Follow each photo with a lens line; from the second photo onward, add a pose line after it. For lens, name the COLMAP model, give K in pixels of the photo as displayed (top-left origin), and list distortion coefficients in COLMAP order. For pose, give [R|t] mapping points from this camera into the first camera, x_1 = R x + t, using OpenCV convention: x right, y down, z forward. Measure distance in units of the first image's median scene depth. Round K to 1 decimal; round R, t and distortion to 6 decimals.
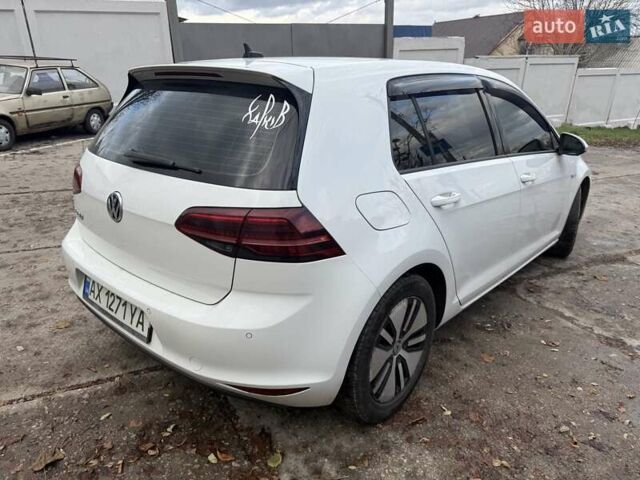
lens RADIAL K [[454.8, 0, 320.0], [0, 454.8, 240.0], [0, 0, 1]] dist [0.068992, -0.105405]
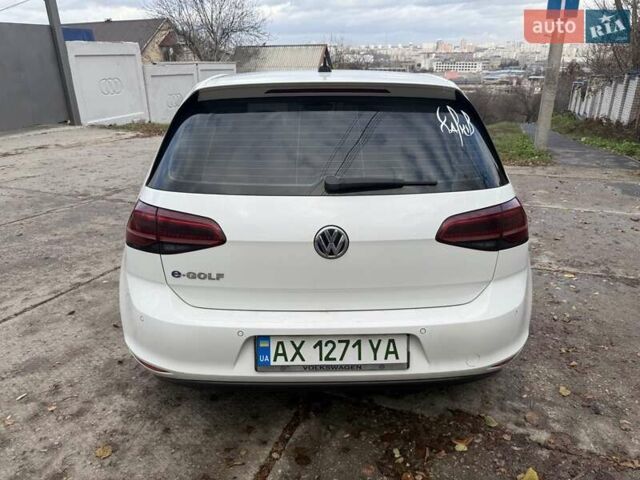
lens RADIAL K [[454.8, 0, 320.0], [0, 454.8, 240.0], [0, 0, 1]] dist [0.068992, -0.105405]
pose [[0.735322, -0.233134, 0.636357, -0.900952], [0.239220, 0.967816, 0.078142, -0.132214], [-0.634094, 0.094769, 0.767427, 0.297711]]
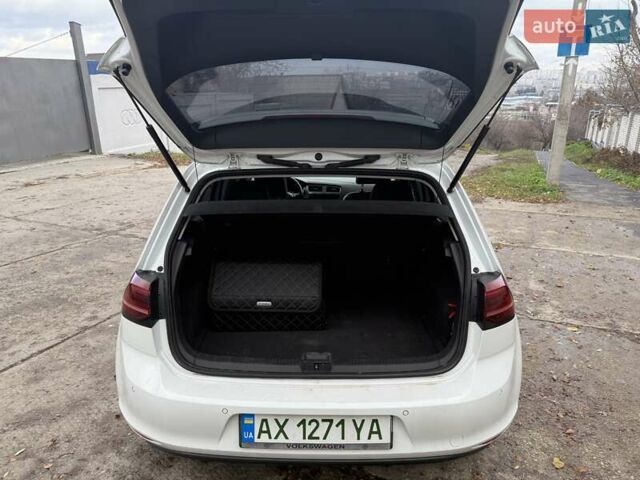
lens RADIAL K [[456.5, 0, 318.5], [0, 456.5, 241.2], [0, 0, 1]] dist [0.030008, -0.046417]
pose [[0.761121, -0.191958, 0.619554, -0.854823], [0.225304, 0.973968, 0.024981, -0.220688], [-0.608221, 0.120575, 0.784557, 0.237445]]
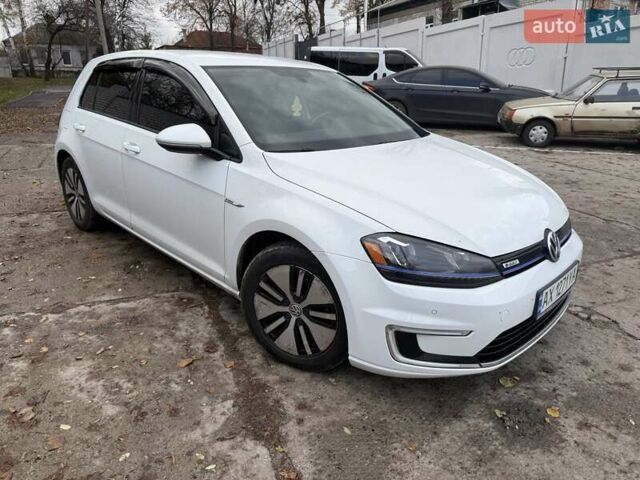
lens RADIAL K [[456.6, 0, 321.6], [0, 456.6, 240.7], [0, 0, 1]] dist [0.003659, -0.008360]
pose [[-0.068220, 0.310396, -0.948156, 2.025183], [-0.353291, 0.881272, 0.313919, -0.586002], [0.933023, 0.356391, 0.049540, 1.906590]]
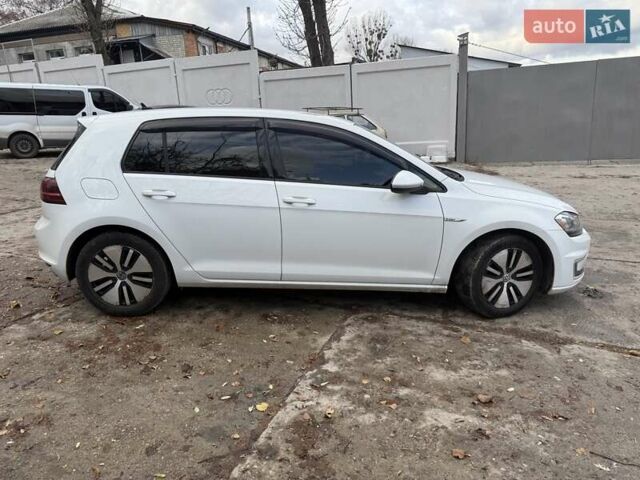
lens RADIAL K [[454.8, 0, 320.0], [0, 454.8, 240.0], [0, 0, 1]] dist [0.068992, -0.105405]
pose [[0.671911, 0.173006, -0.720142, 1.796536], [-0.234131, 0.972088, 0.015082, -0.087110], [0.702650, 0.158474, 0.693663, 0.302899]]
